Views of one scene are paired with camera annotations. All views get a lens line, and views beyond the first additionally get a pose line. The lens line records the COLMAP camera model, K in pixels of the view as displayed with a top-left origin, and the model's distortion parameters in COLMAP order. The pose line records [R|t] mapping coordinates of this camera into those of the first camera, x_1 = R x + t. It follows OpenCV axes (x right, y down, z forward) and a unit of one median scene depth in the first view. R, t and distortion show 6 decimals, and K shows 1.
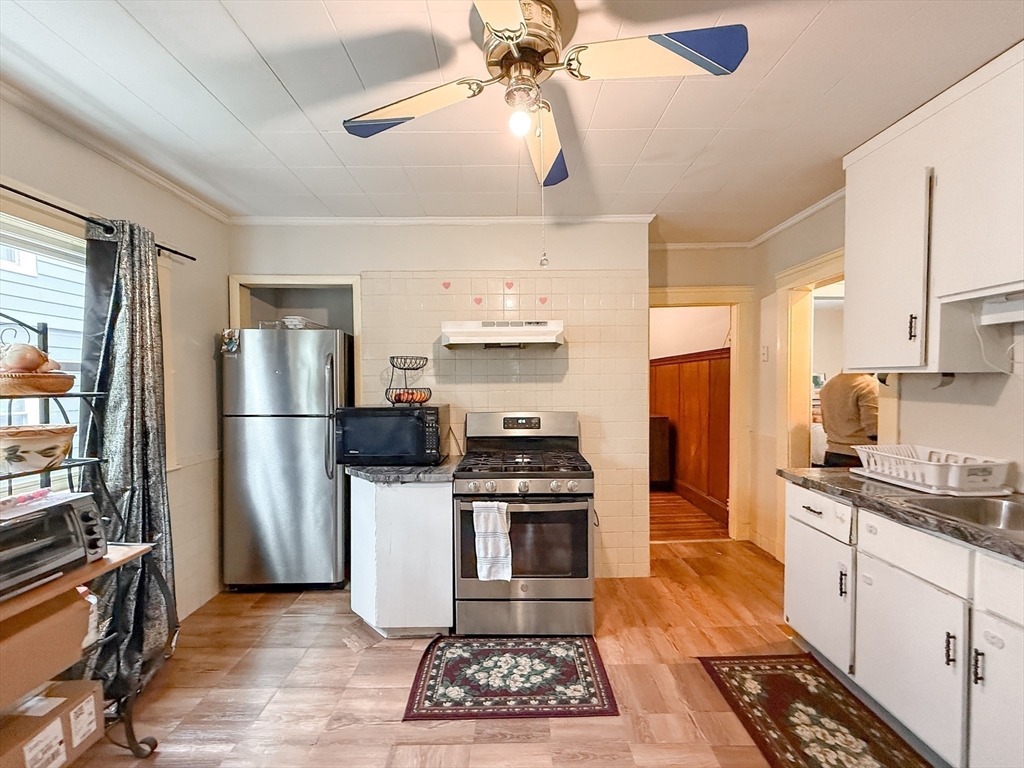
lens RADIAL K [[418.0, 0, 498.8], [0, 418.0, 364.7], [0, 0, 1]] dist [0.000984, -0.000130]
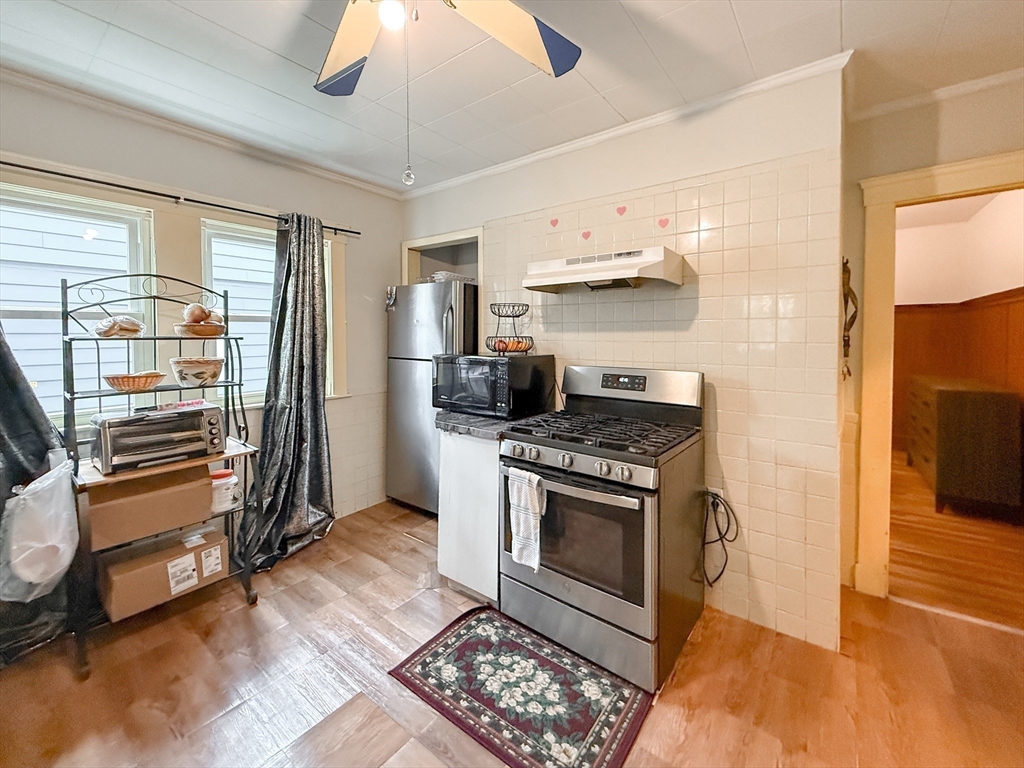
lens RADIAL K [[416.6, 0, 511.8], [0, 416.6, 317.0], [0, 0, 1]] dist [0.000195, 0.000159]
pose [[0.793979, -0.018807, -0.607654, 0.484681], [0.022773, 0.999740, -0.001187, 0.016696], [0.607518, -0.012896, 0.794201, 0.323586]]
